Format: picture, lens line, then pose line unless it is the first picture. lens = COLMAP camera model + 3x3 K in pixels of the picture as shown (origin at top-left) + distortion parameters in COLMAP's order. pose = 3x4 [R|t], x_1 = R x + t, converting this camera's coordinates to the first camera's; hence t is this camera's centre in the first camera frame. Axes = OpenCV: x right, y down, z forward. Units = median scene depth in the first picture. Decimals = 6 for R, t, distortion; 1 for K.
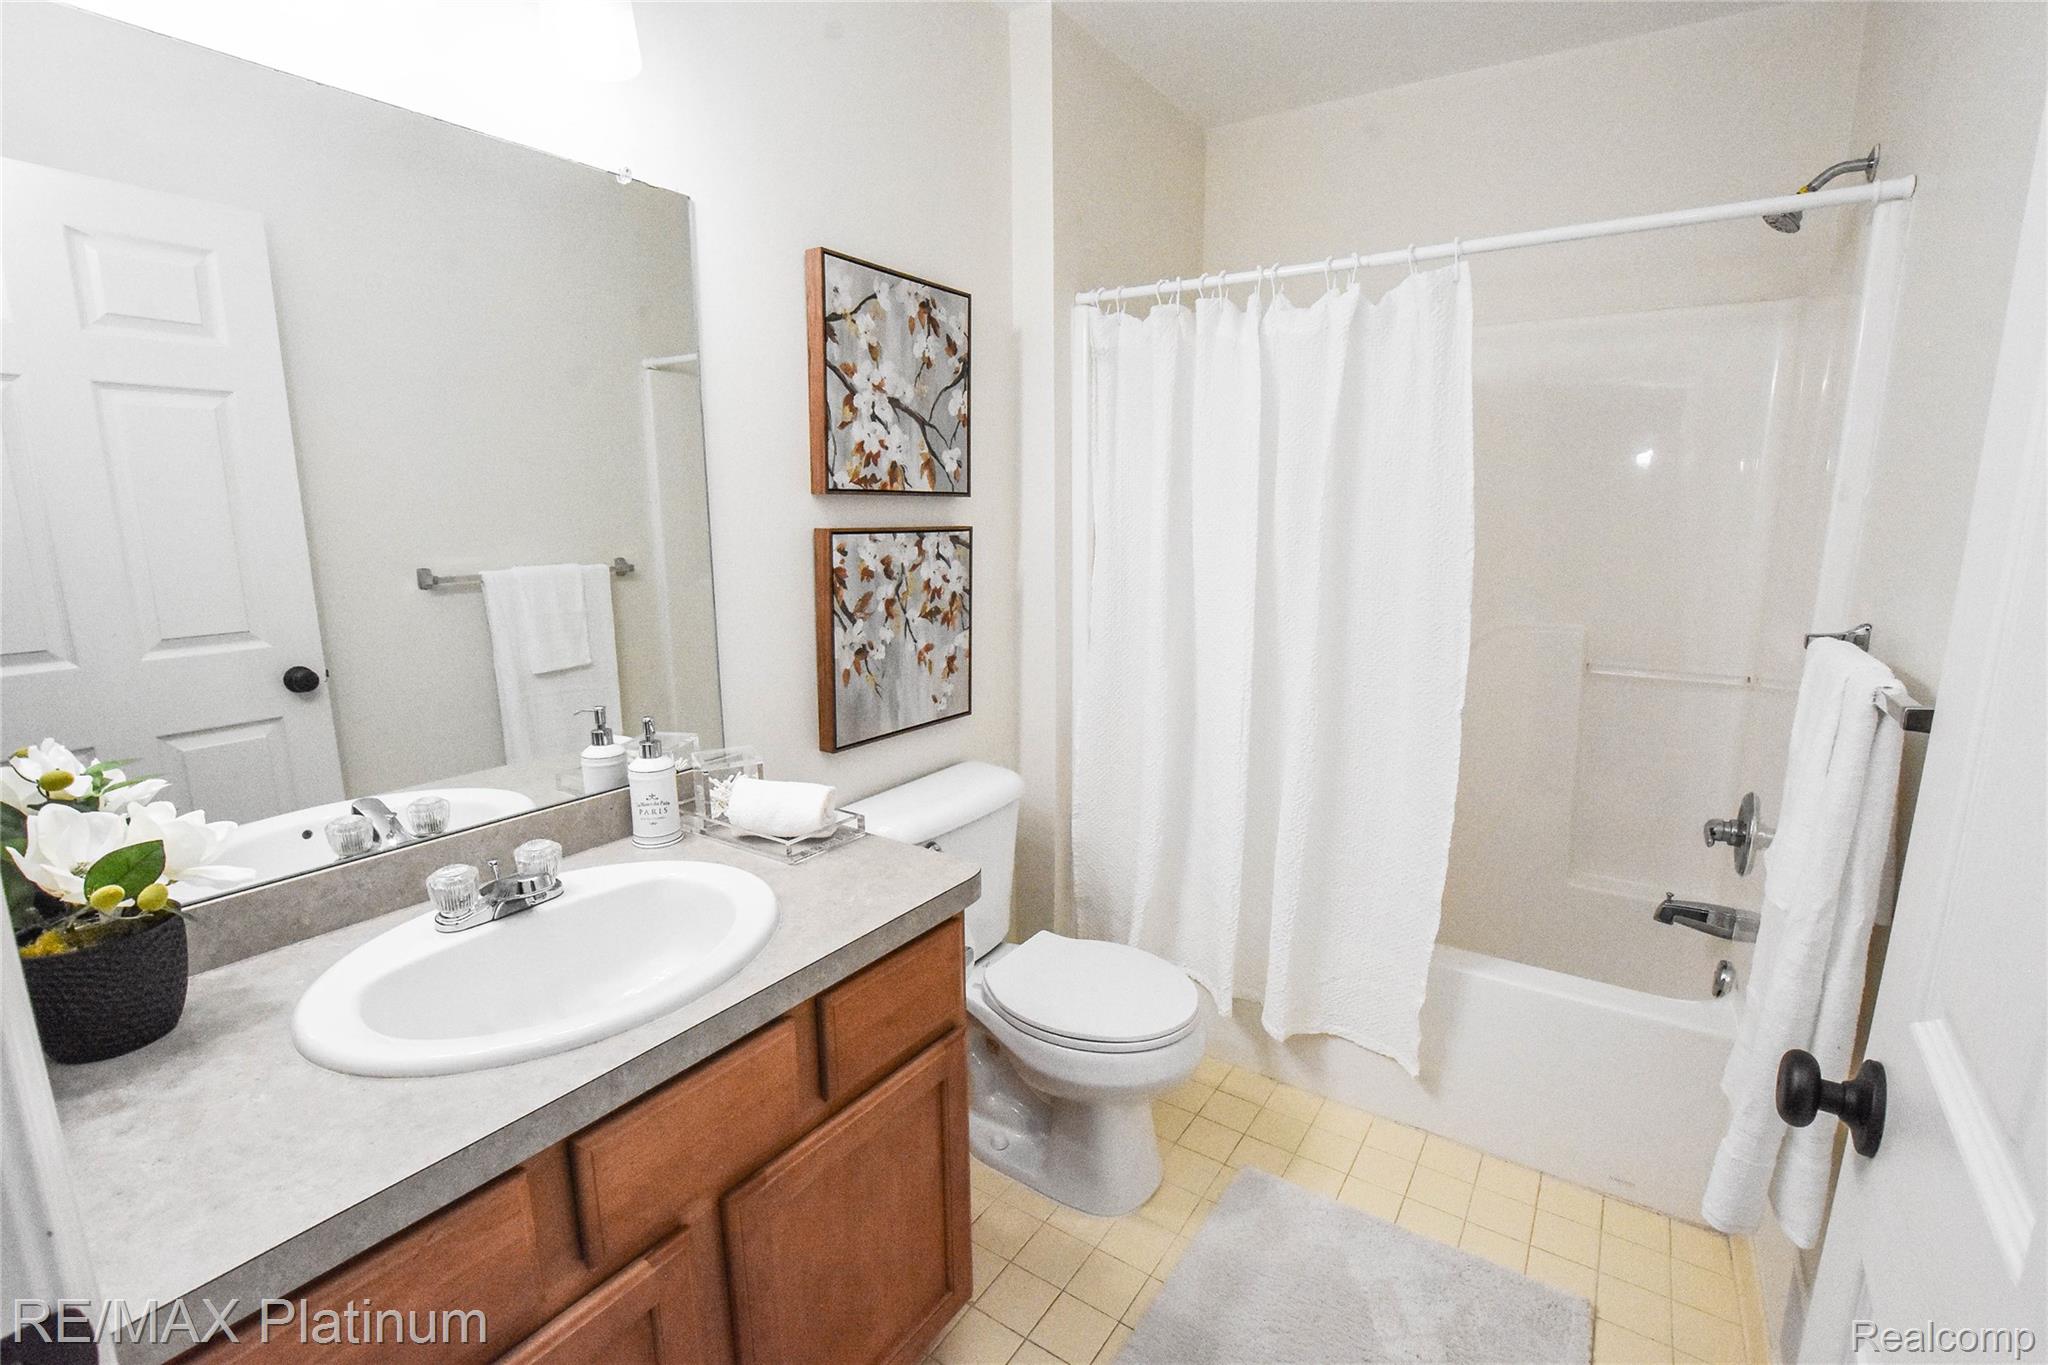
lens RADIAL K [[929.4, 0, 1024.0], [0, 929.4, 682.5], [0, 0, 1]] dist [-0.025464, 0.001032]
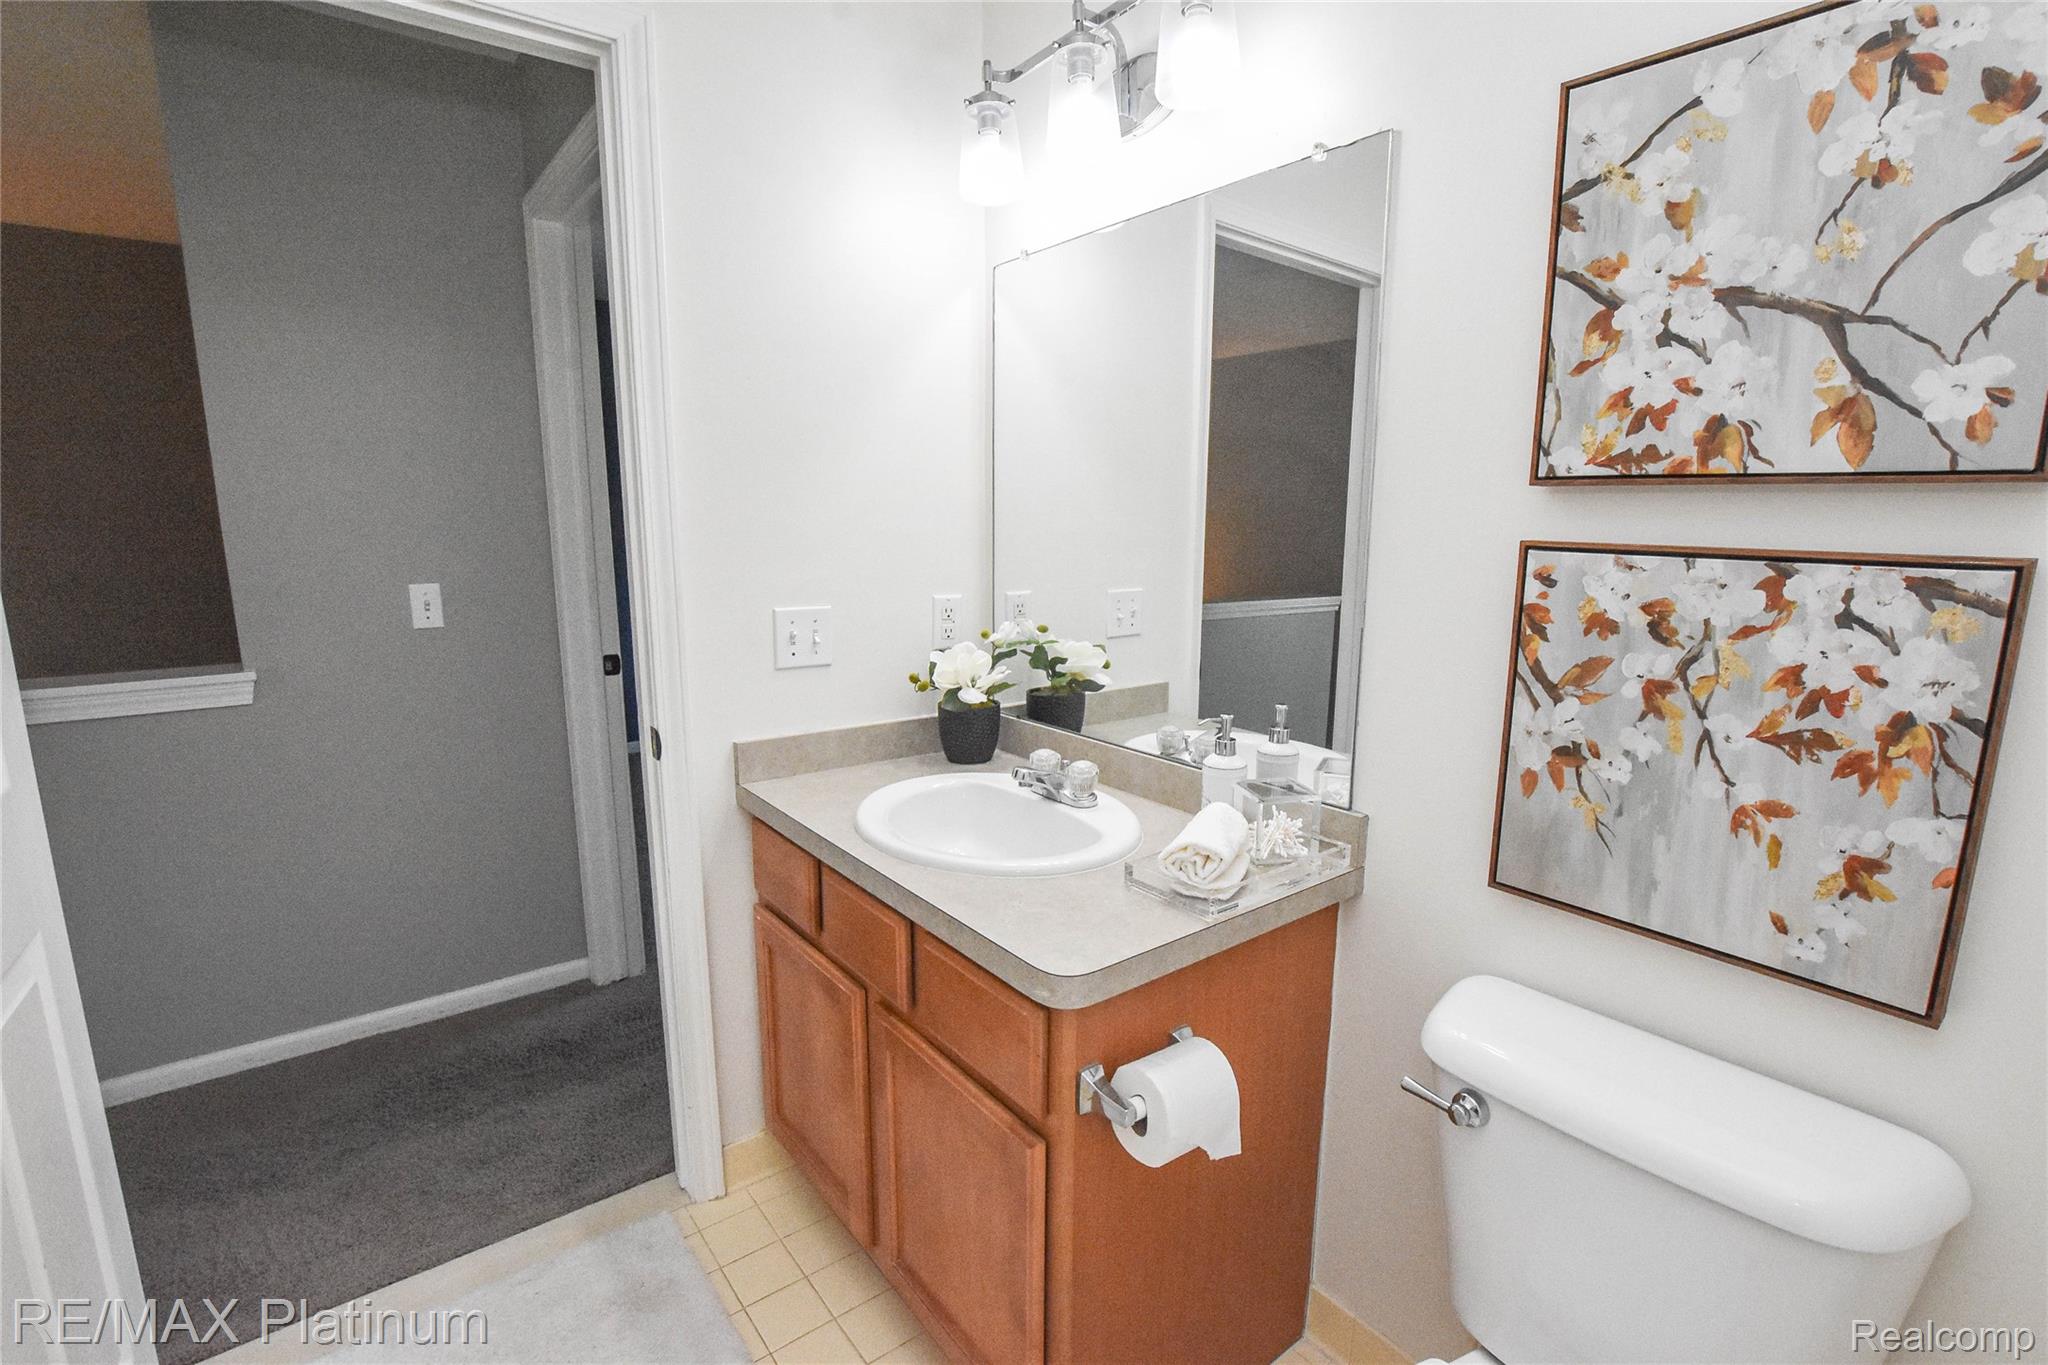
lens RADIAL K [[929.4, 0, 1024.0], [0, 929.4, 682.5], [0, 0, 1]] dist [-0.025464, 0.001032]
pose [[-0.312862, 0.171385, -0.934208, 0.467298], [-0.176939, 0.955850, 0.234611, -0.150843], [0.933172, 0.238699, -0.268725, 0.821176]]
